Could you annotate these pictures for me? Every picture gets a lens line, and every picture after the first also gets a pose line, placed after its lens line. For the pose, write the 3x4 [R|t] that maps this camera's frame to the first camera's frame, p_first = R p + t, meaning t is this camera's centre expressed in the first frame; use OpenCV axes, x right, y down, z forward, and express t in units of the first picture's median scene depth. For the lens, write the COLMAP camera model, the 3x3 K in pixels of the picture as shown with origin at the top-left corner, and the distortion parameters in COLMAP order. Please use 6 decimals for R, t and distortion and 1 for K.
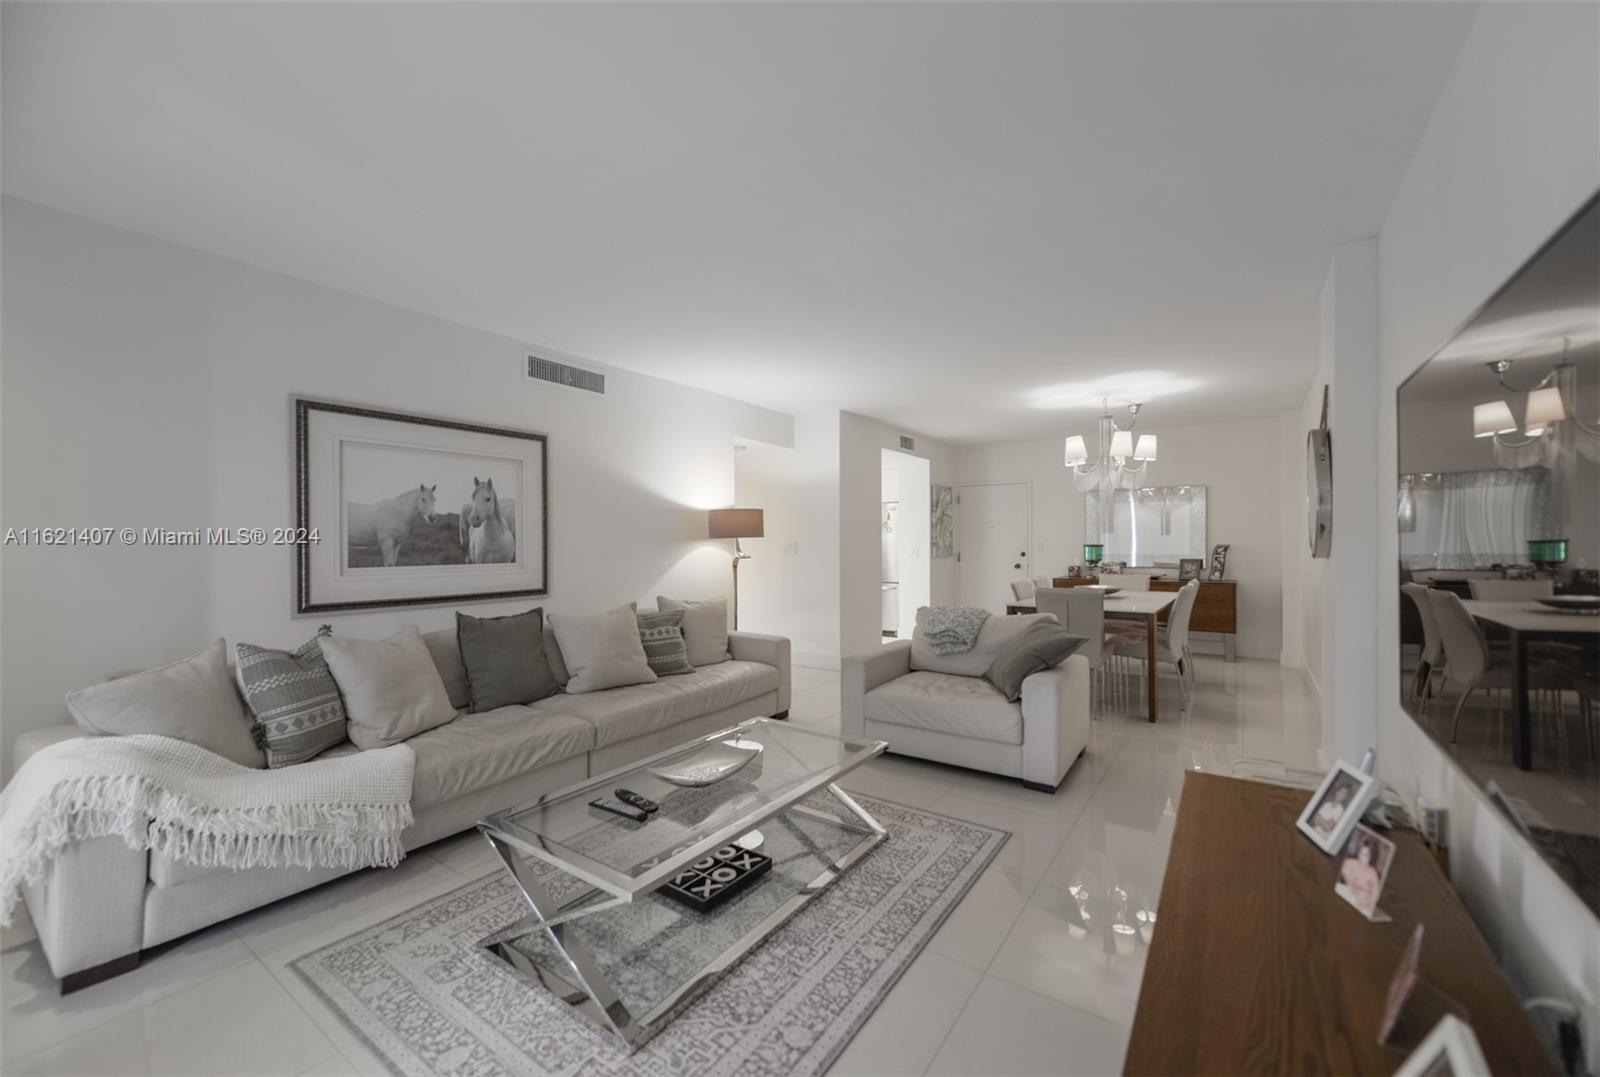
lens RADIAL K [[636.5, 0, 794.0], [0, 636.5, 540.2], [0, 0, 1]] dist [0.007900, -0.000482]
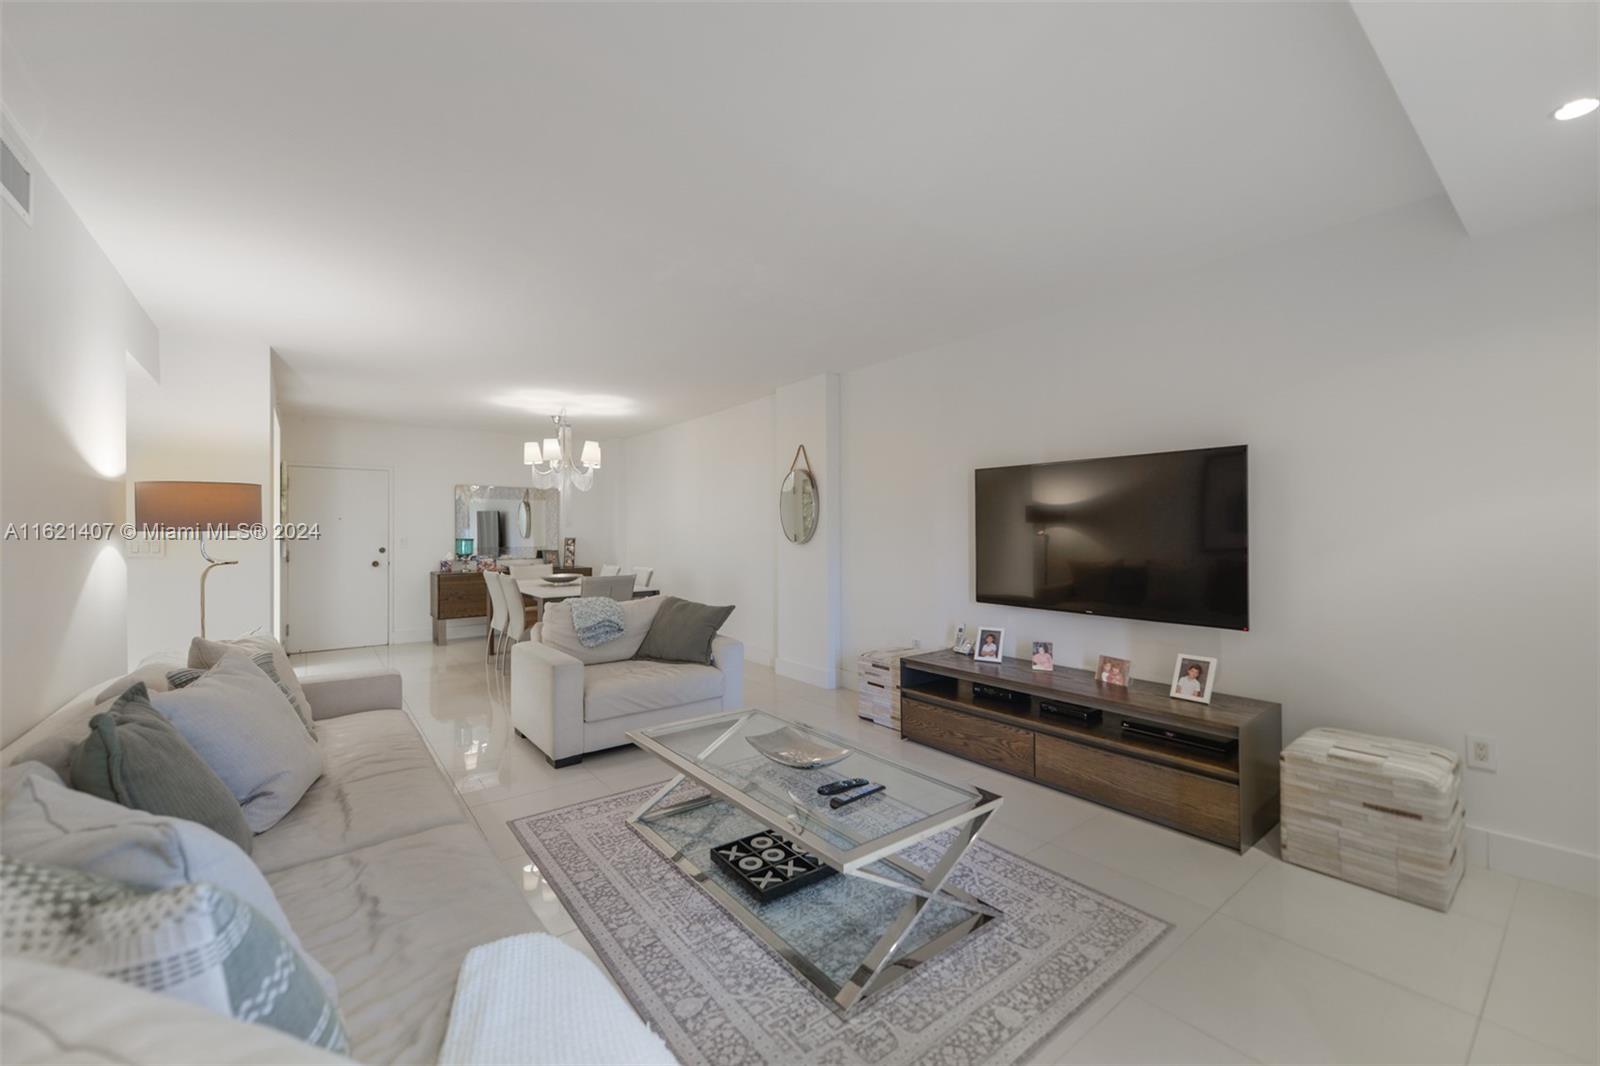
lens RADIAL K [[636.5, 0, 796.2], [0, 636.5, 526.6], [0, 0, 1]] dist [0.007900, -0.000482]
pose [[0.287899, 0.013011, 0.957572, -0.491777], [0.000277, 0.999907, -0.013670, 0.002986], [-0.957661, 0.004201, 0.287869, 0.304715]]
